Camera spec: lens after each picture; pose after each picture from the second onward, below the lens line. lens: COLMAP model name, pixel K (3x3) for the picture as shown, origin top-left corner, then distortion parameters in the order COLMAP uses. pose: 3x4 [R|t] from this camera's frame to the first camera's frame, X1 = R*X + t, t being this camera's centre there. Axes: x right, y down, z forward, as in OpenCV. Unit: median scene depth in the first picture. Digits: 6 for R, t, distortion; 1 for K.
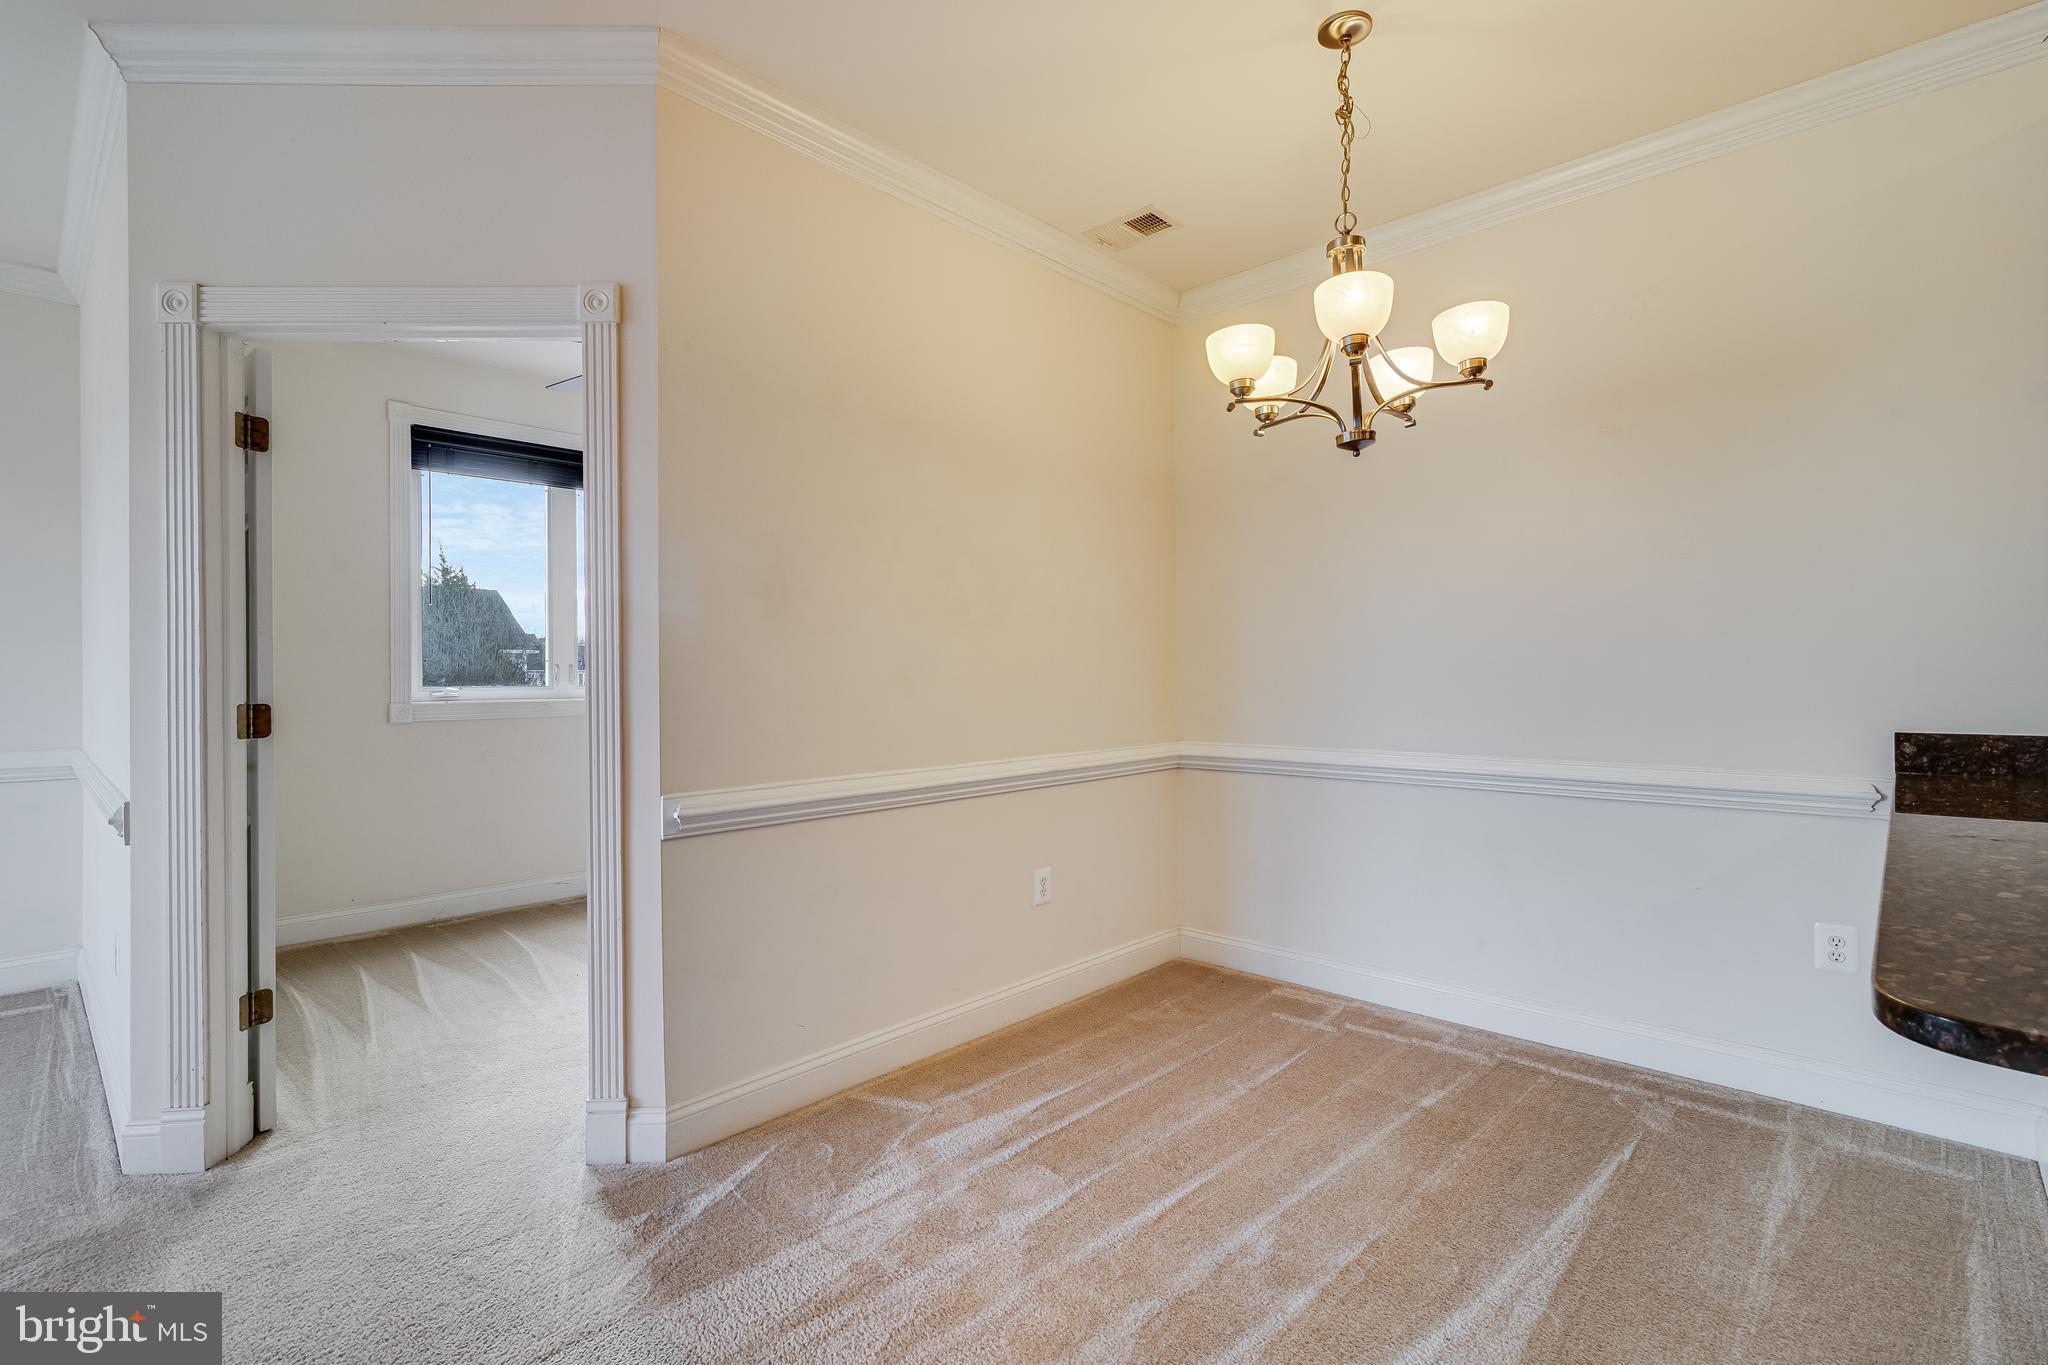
lens RADIAL K [[941.0, 0, 1019.0], [0, 941.0, 678.6], [0, 0, 1]] dist [0.002757, 0.000056]
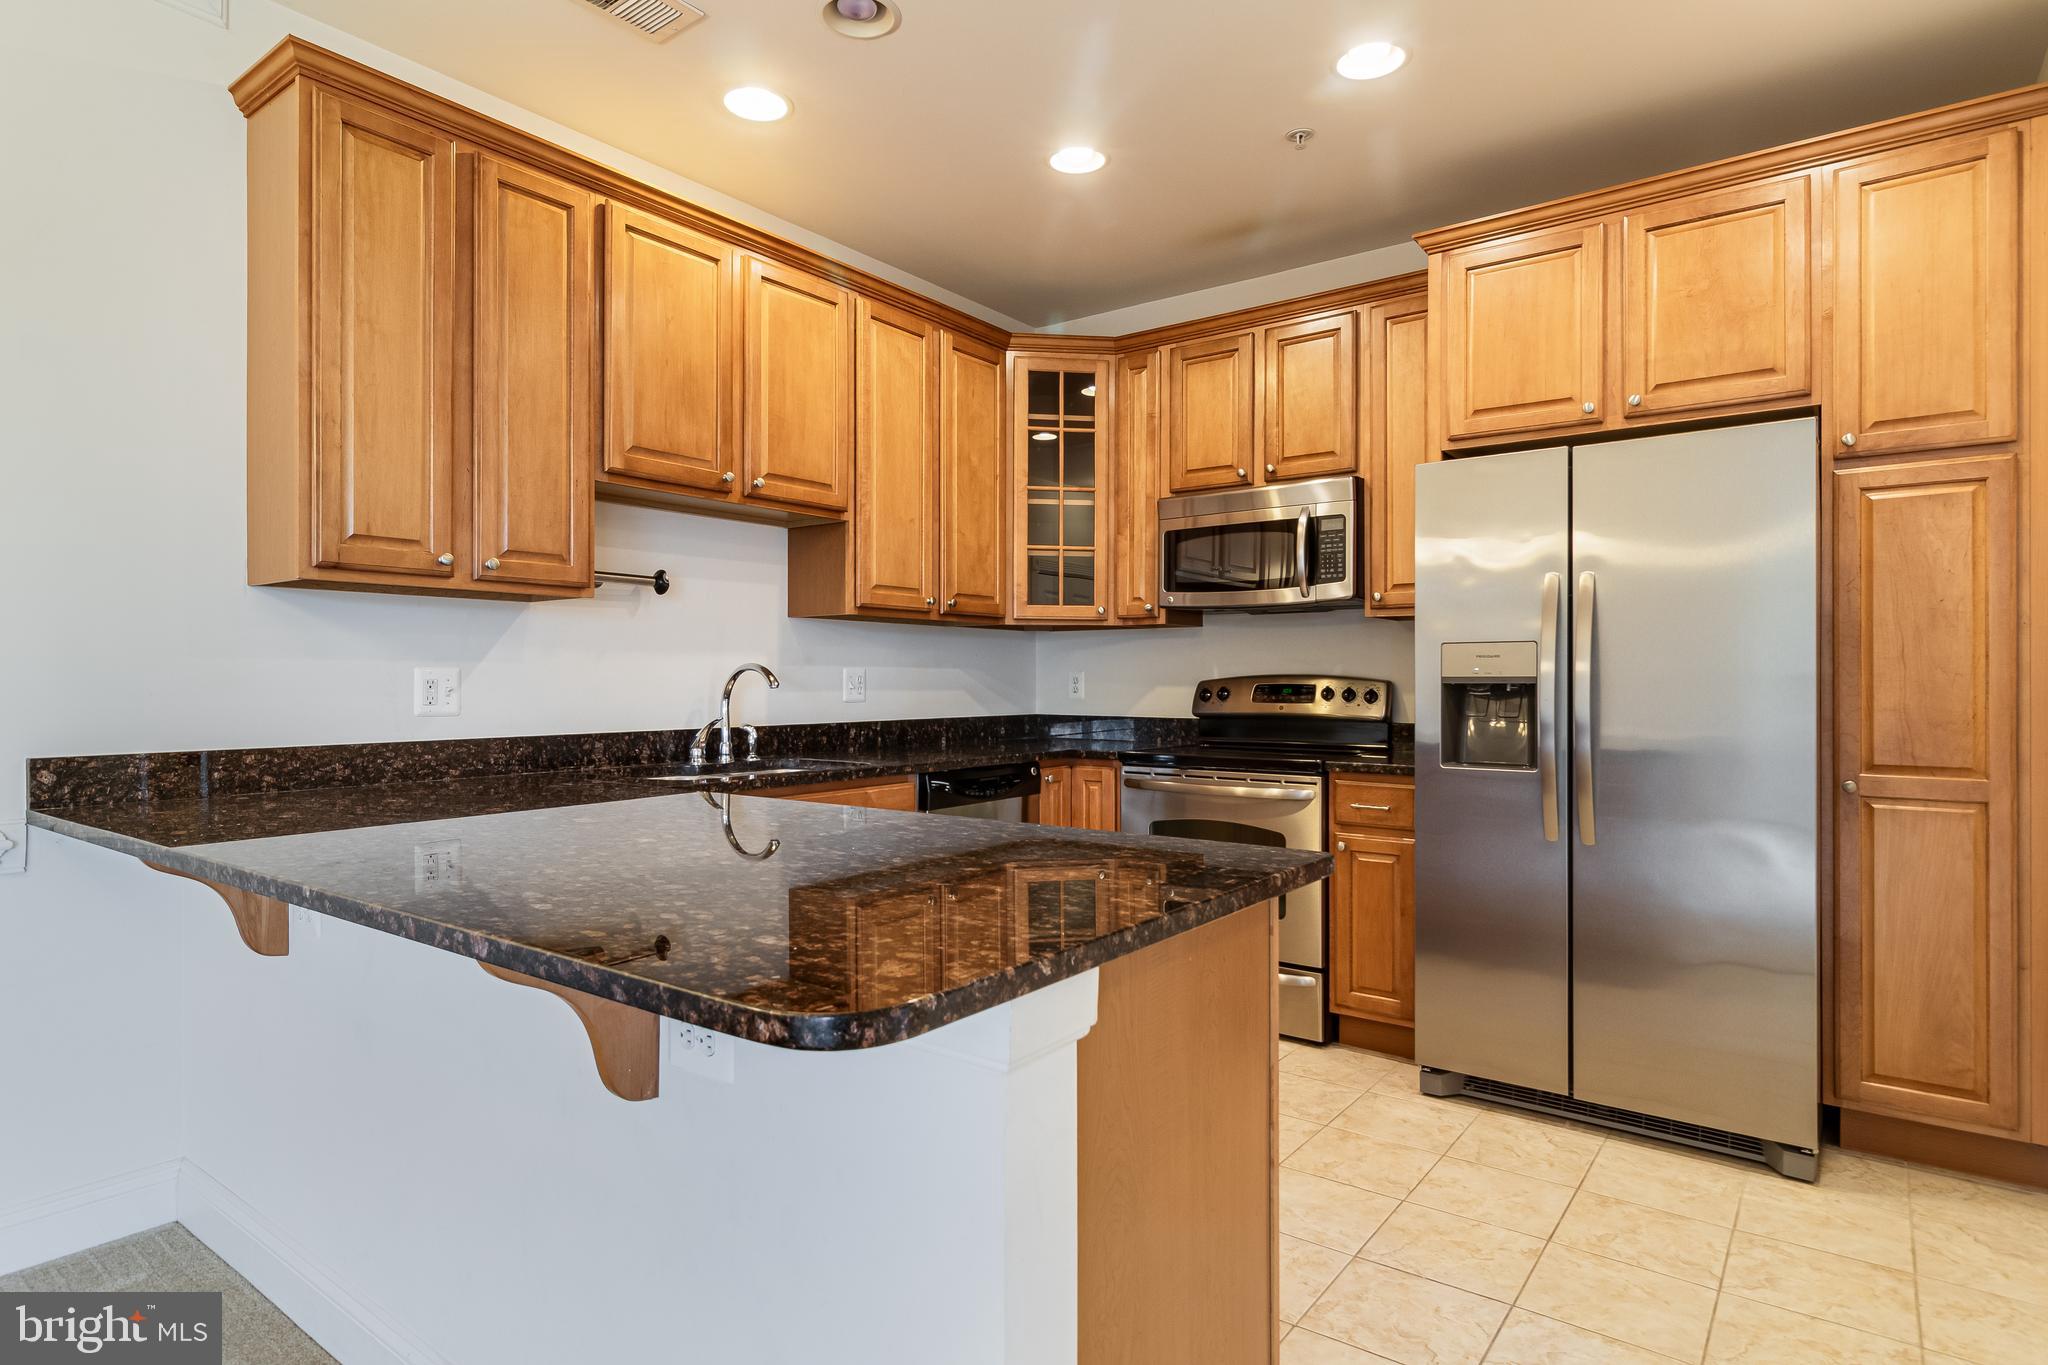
lens RADIAL K [[1108.1, 0, 1024.0], [0, 1108.1, 682.5], [0, 0, 1]] dist [0.001373, -0.000147]
pose [[-0.110706, 0.003737, 0.993846, -0.070852], [0.002030, 0.999992, -0.003534, -0.000525], [-0.993851, 0.001626, -0.110713, 0.298361]]
